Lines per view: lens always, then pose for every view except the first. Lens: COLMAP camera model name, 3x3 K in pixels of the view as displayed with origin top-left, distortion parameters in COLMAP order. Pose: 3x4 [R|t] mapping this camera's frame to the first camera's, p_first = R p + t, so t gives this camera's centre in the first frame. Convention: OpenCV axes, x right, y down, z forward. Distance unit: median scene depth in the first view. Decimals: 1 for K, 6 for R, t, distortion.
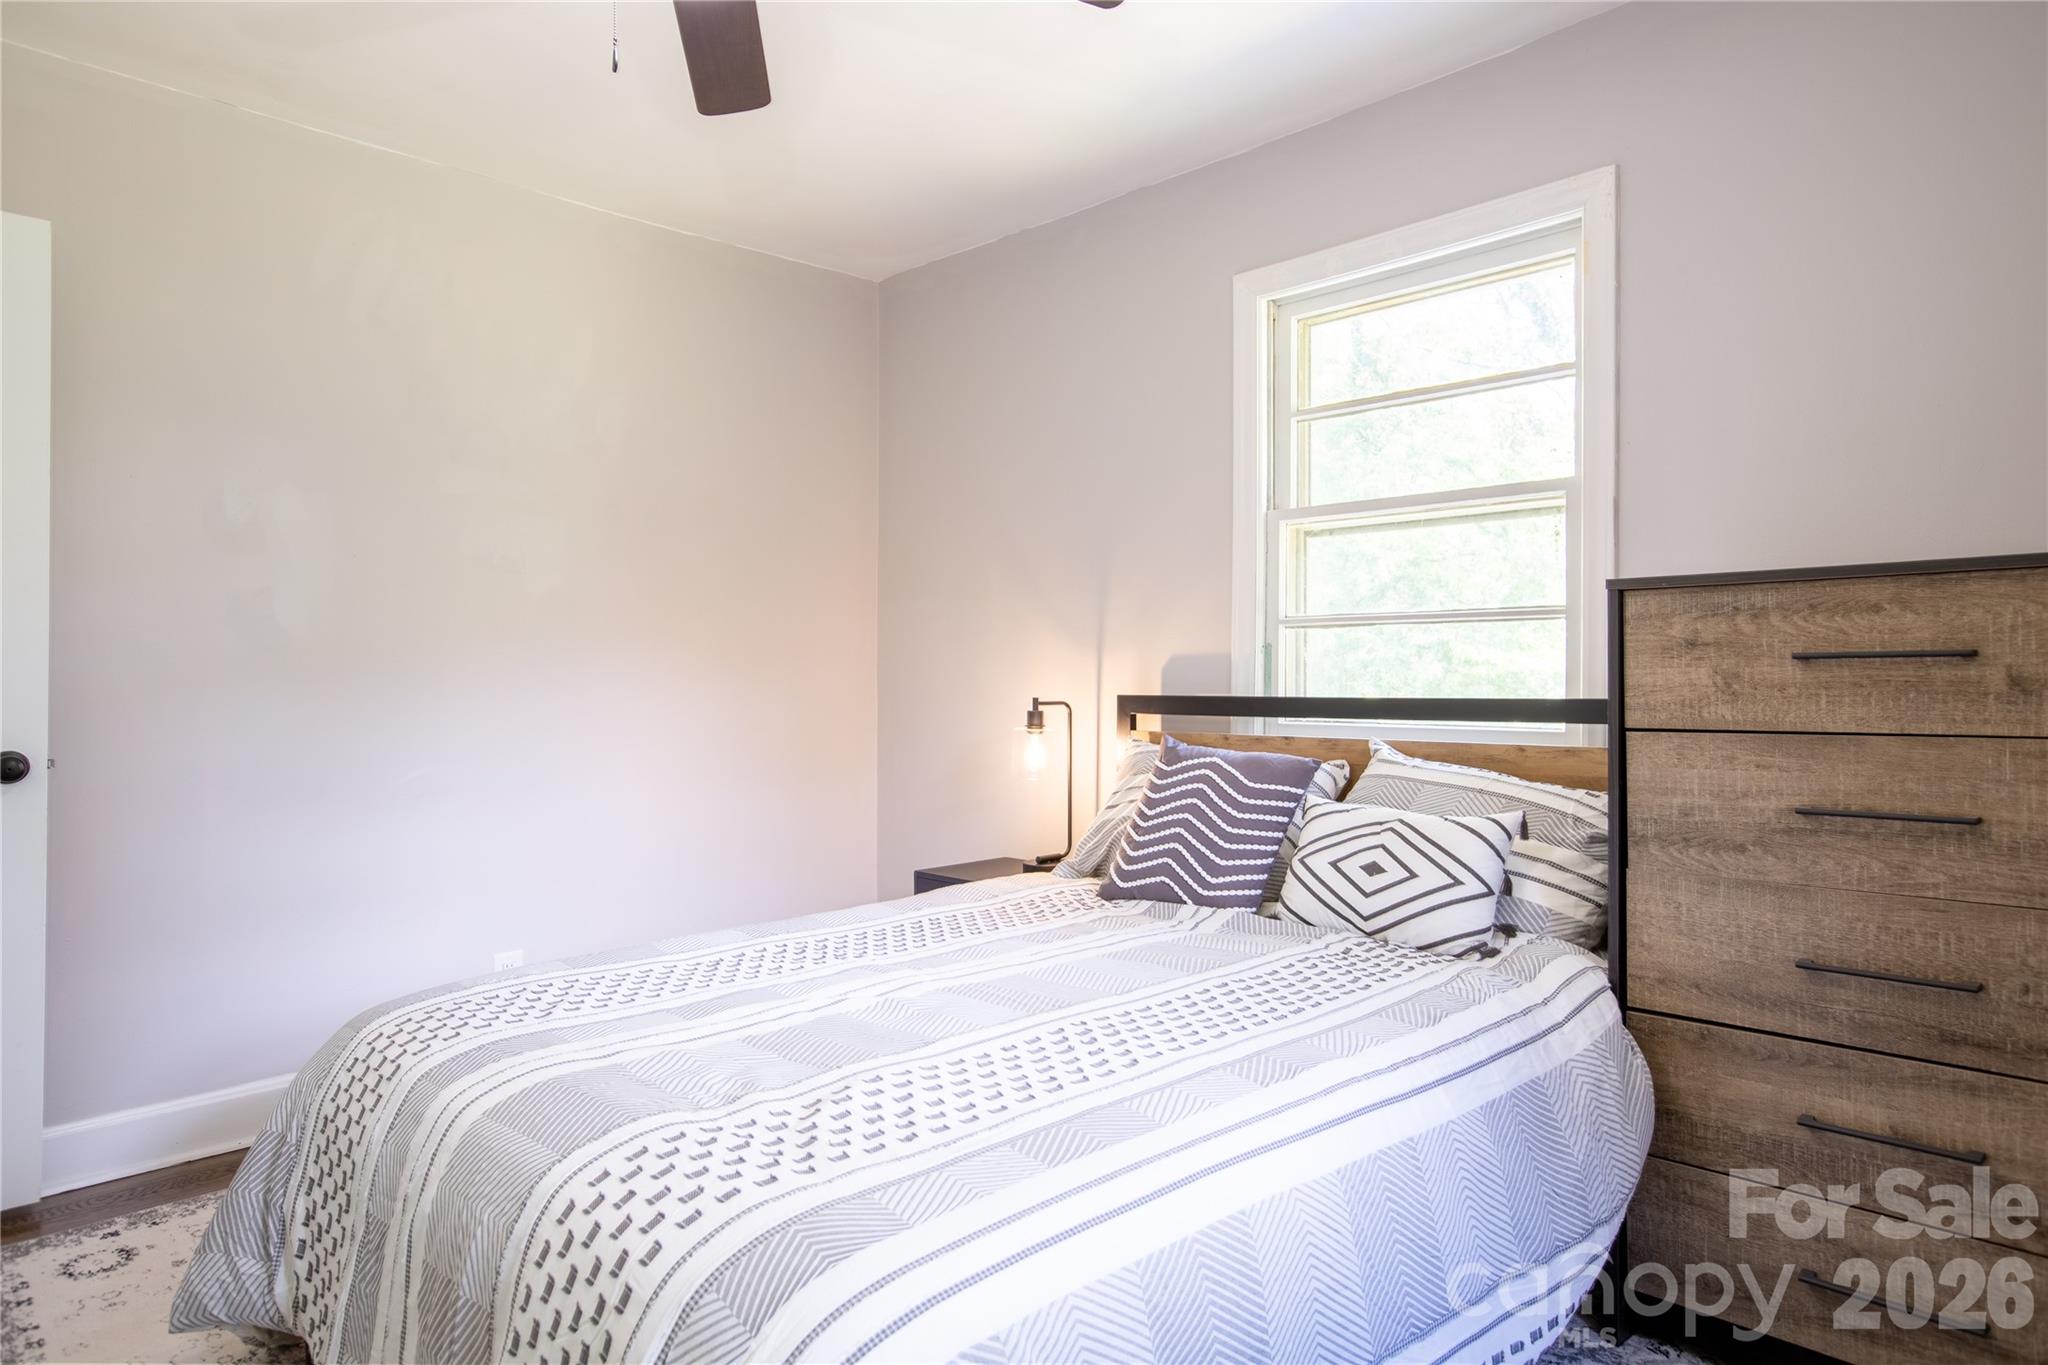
lens RADIAL K [[1252.0, 0, 1019.3], [0, 1252.0, 669.2], [0, 0, 1]] dist [-0.014090, 0.005605]
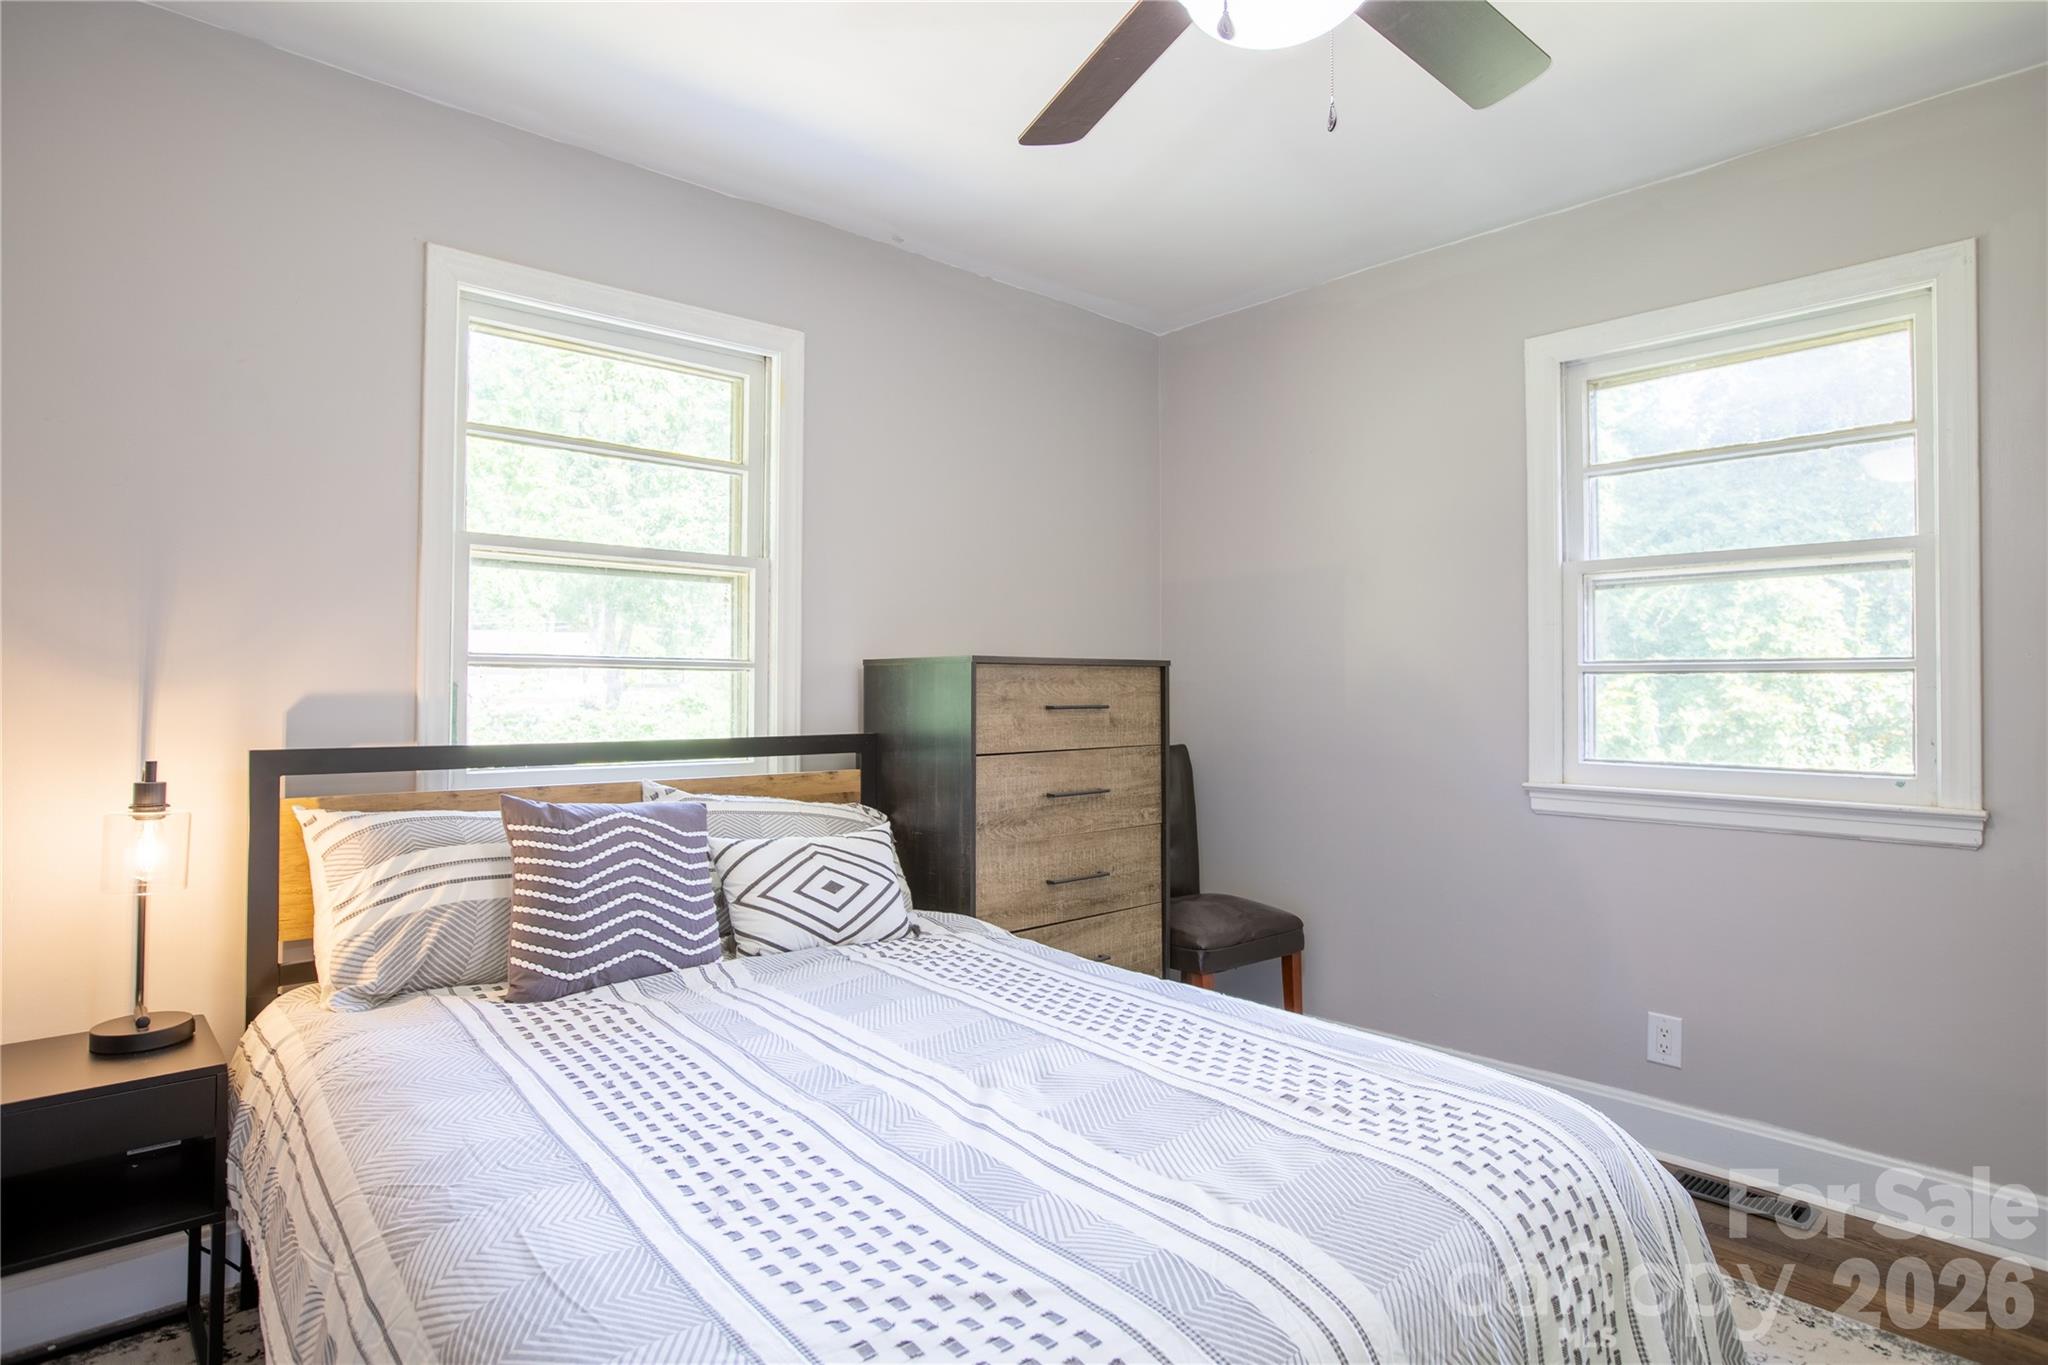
lens RADIAL K [[1085.4, 0, 977.3], [0, 1085.4, 704.5], [0, 0, 1]] dist [-0.023628, 0.009213]
pose [[0.059893, -0.000958, 0.998204, -0.833028], [-0.005914, 0.999982, 0.001315, -0.014948], [-0.998187, -0.005982, 0.059887, 0.931420]]
